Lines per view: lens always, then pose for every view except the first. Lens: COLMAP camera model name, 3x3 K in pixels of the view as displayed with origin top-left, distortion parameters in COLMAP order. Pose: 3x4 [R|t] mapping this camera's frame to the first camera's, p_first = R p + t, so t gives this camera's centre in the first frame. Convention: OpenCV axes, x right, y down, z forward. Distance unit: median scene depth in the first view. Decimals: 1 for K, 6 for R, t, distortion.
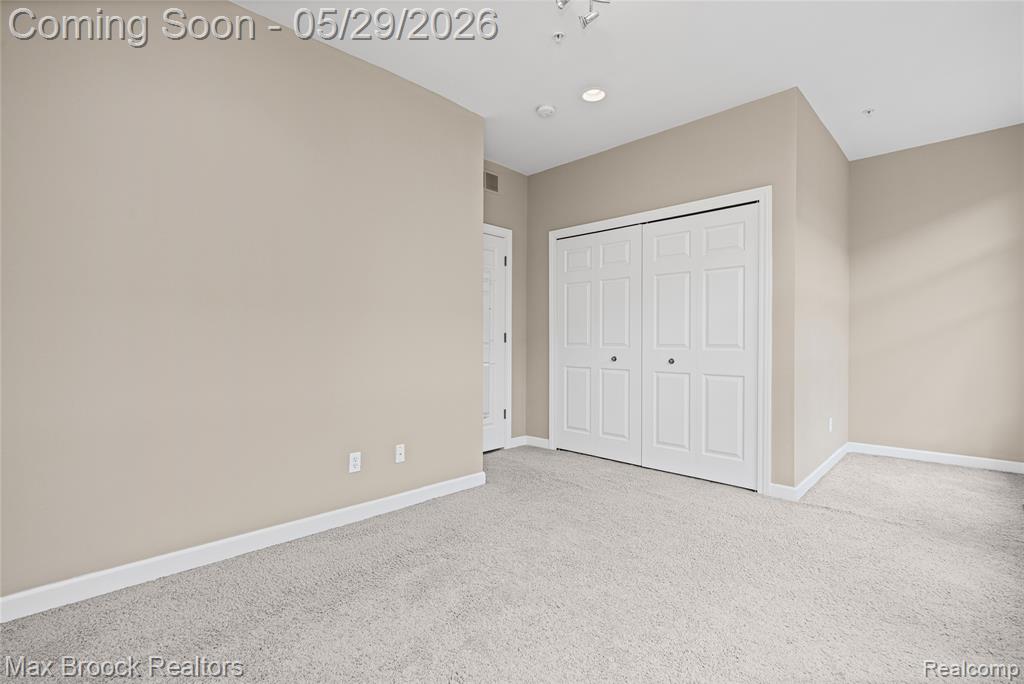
lens RADIAL K [[453.6, 0, 513.7], [0, 453.6, 340.0], [0, 0, 1]] dist [-0.014888, -0.000227]
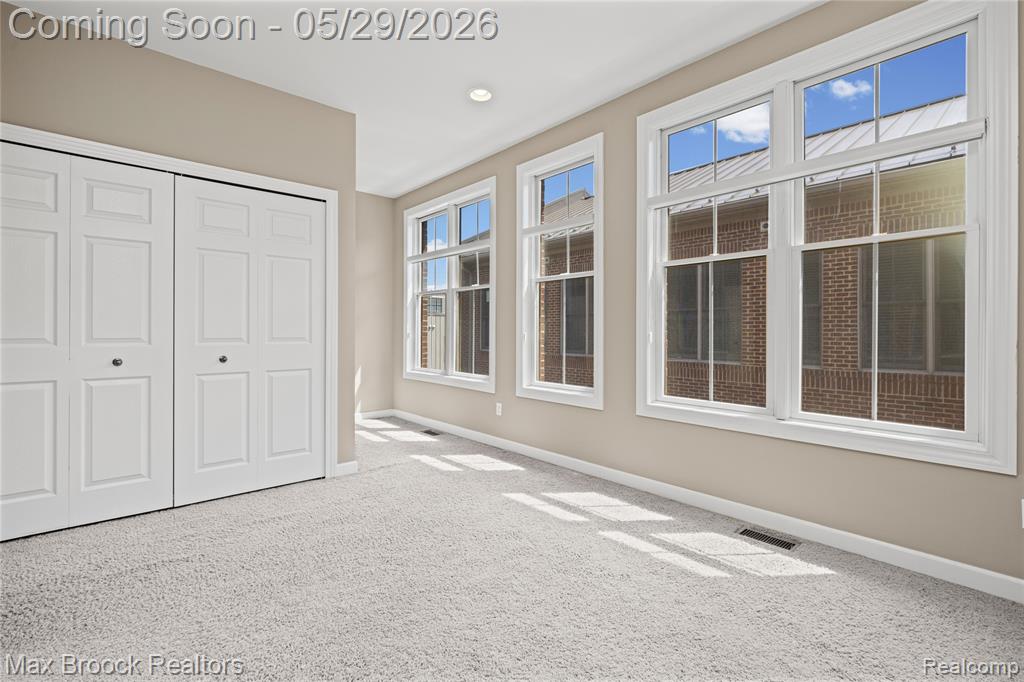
lens RADIAL K [[453.6, 0, 511.5], [0, 453.6, 330.2], [0, 0, 1]] dist [-0.014888, -0.000227]
pose [[0.070196, 0.004921, 0.997521, -0.430402], [0.000247, 0.999988, -0.004950, -0.000916], [-0.997533, 0.000594, 0.070194, 0.444381]]
